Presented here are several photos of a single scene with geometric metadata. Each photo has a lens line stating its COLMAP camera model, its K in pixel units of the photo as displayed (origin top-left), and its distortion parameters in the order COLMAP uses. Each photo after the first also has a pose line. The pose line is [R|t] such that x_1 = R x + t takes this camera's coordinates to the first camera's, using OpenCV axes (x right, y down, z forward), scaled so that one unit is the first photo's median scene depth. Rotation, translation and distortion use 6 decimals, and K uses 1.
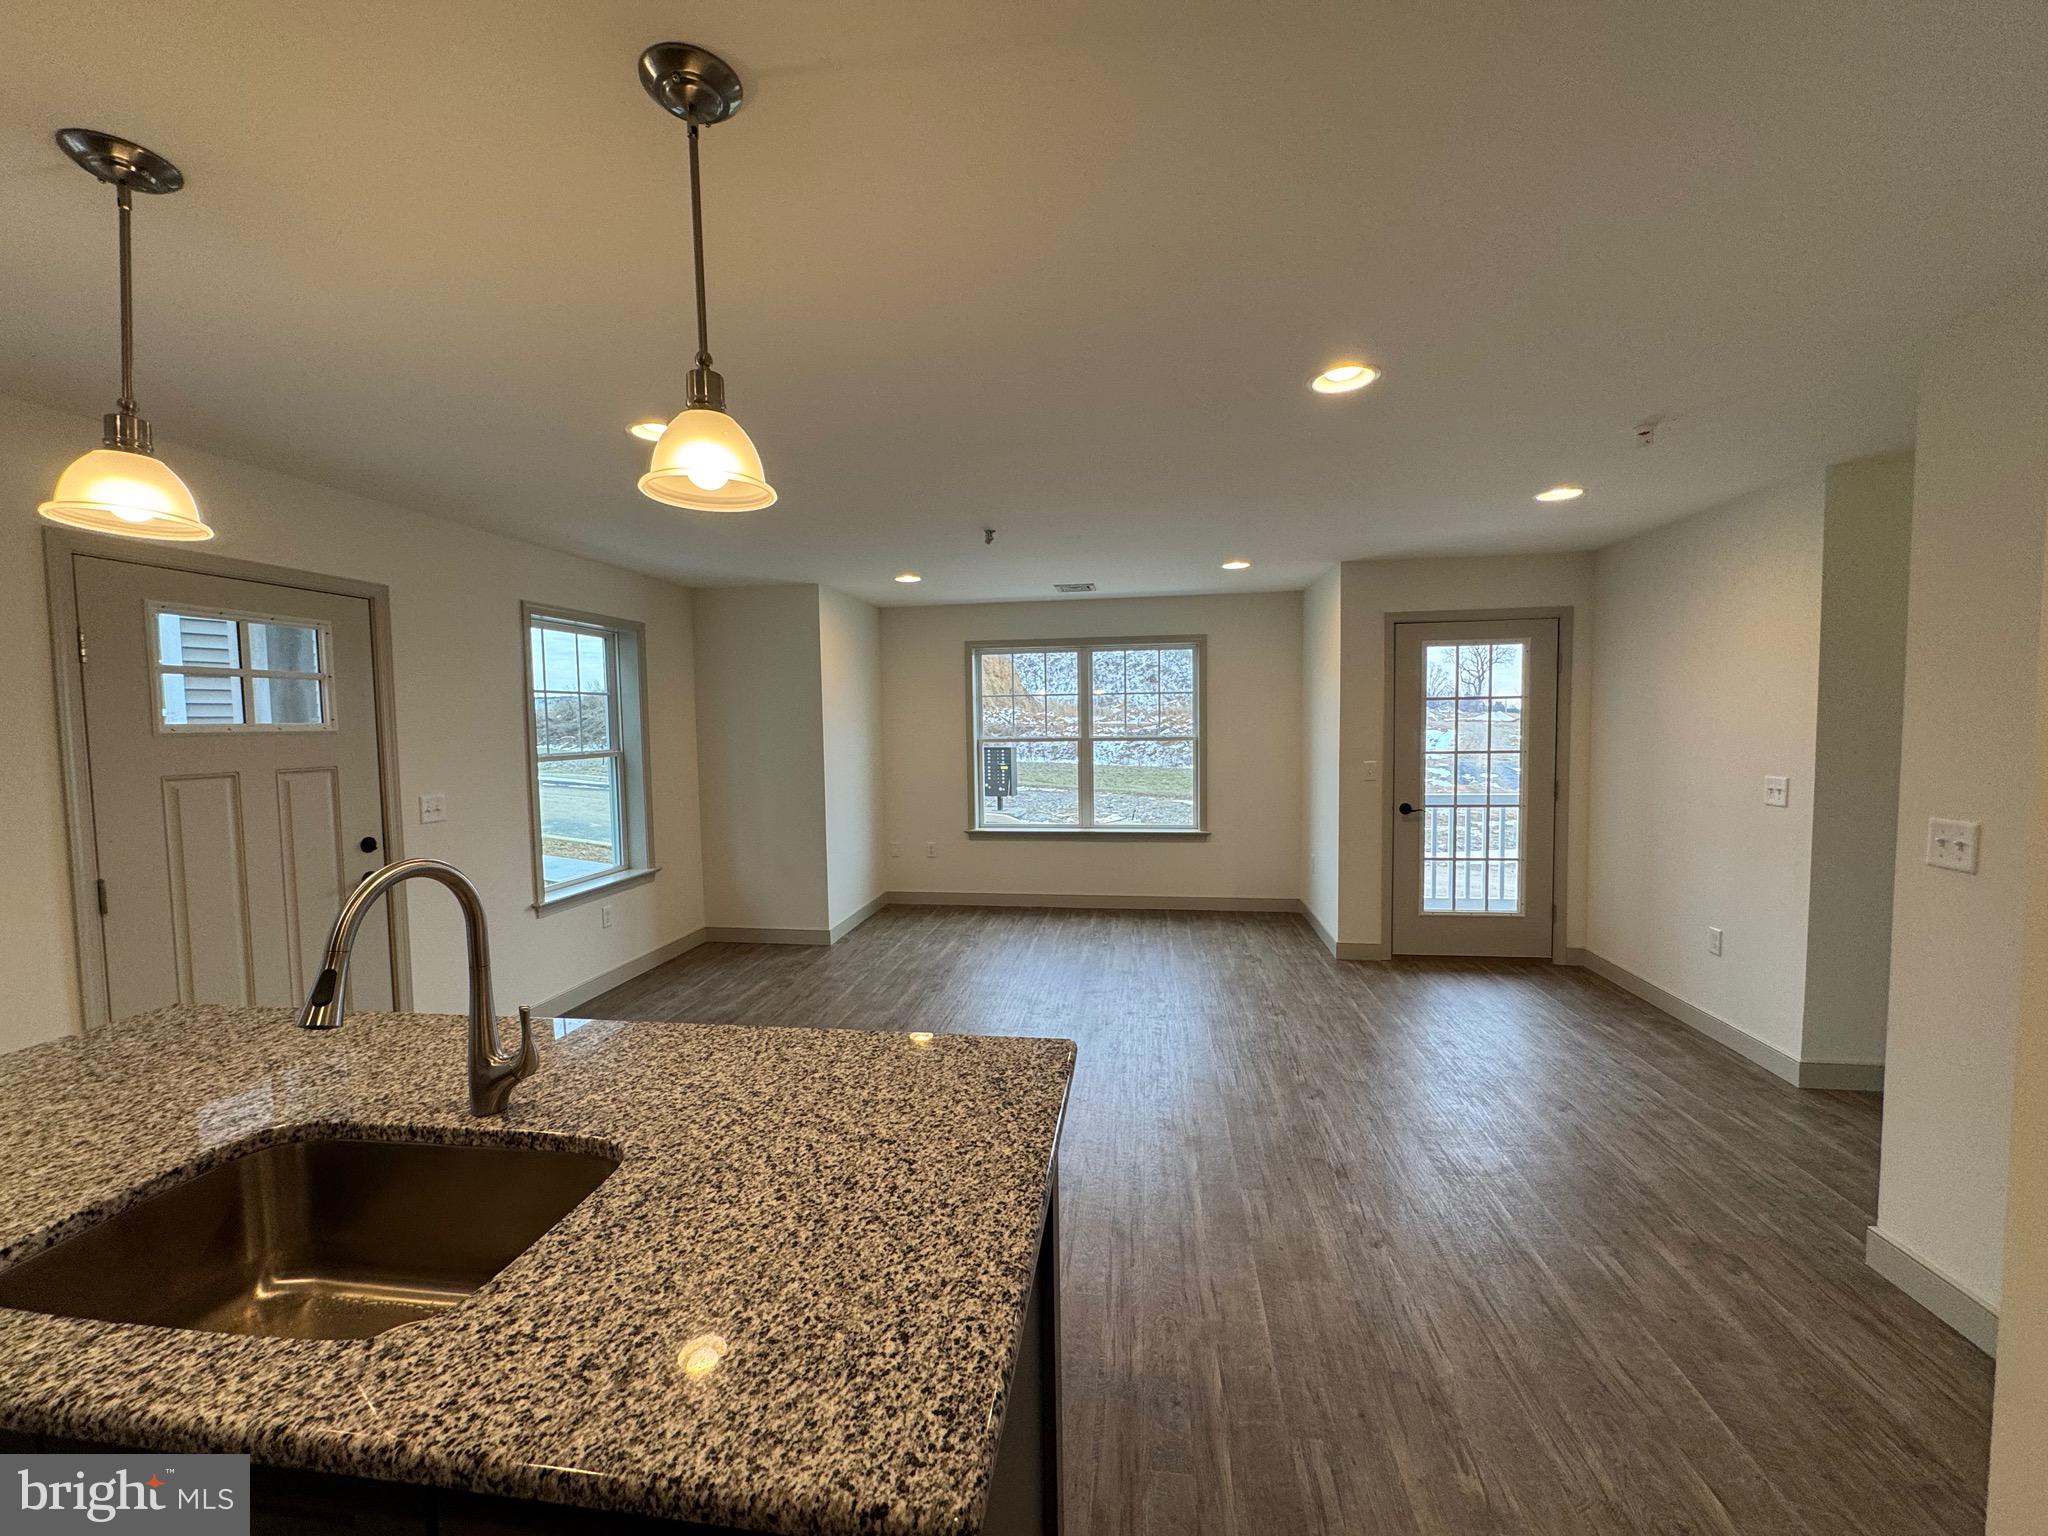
lens RADIAL K [[814.2, 0, 1024.0], [0, 814.2, 768.0], [0, 0, 1]] dist [-0.001334, 0.000660]
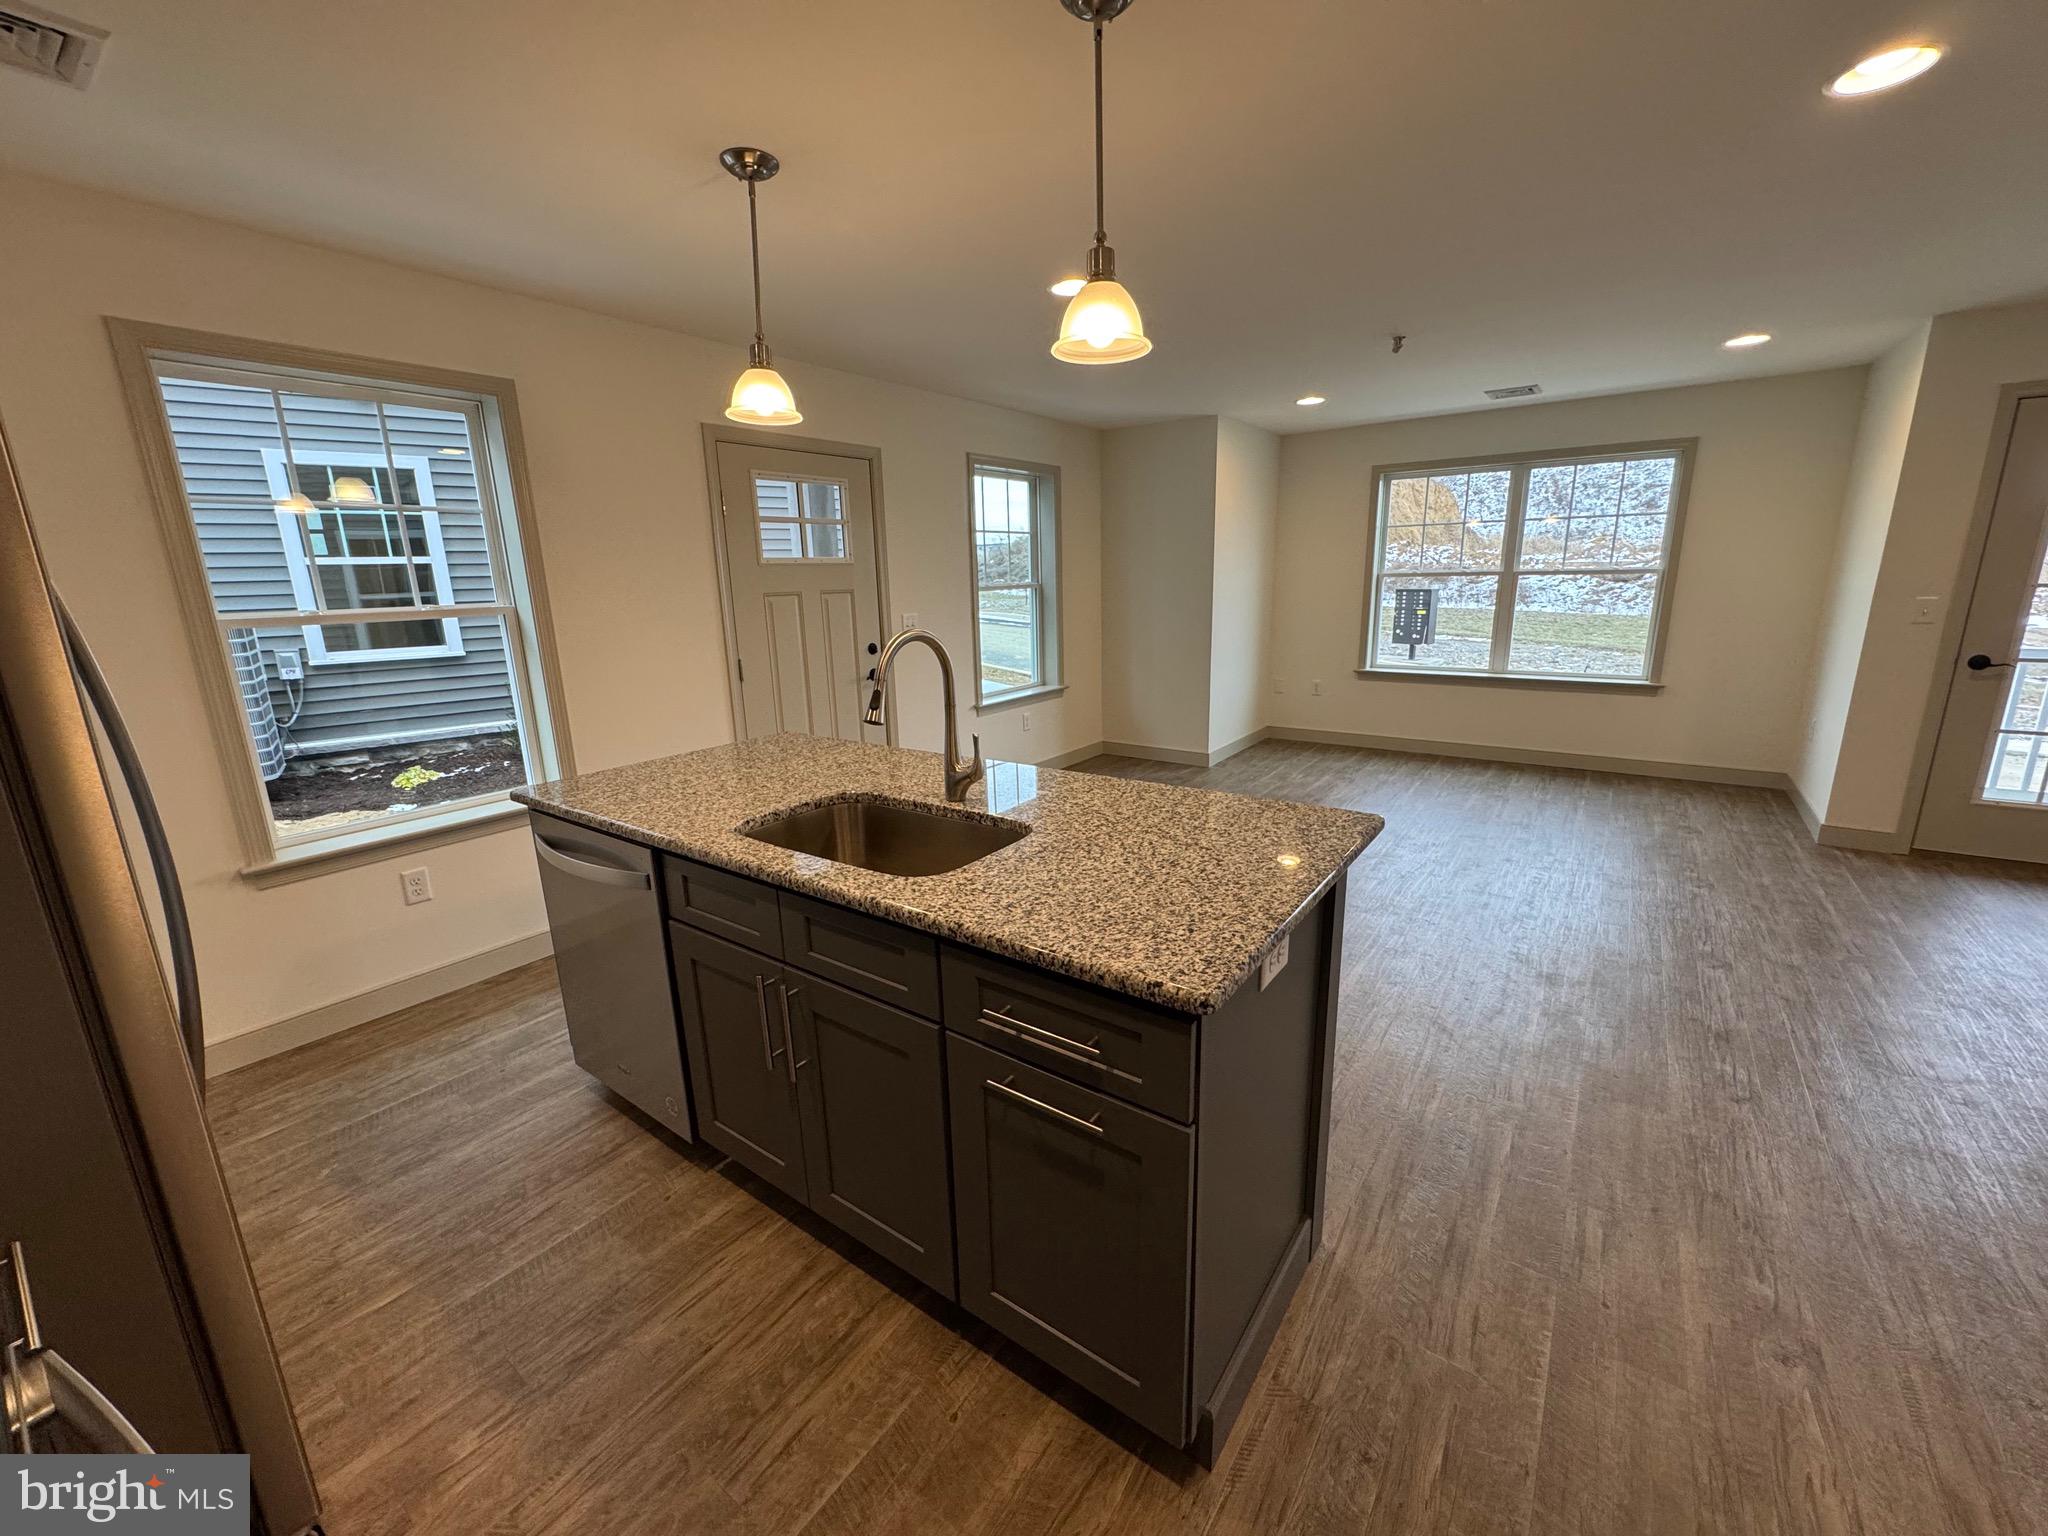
lens RADIAL K [[815.5, 0, 1024.0], [0, 815.5, 768.0], [0, 0, 1]] dist [-0.001848, 0.000320]
pose [[0.886873, 0.101733, -0.450674, 0.063177], [-0.015882, 0.981592, 0.190327, 0.028097], [0.461741, -0.161638, 0.872163, -0.118733]]
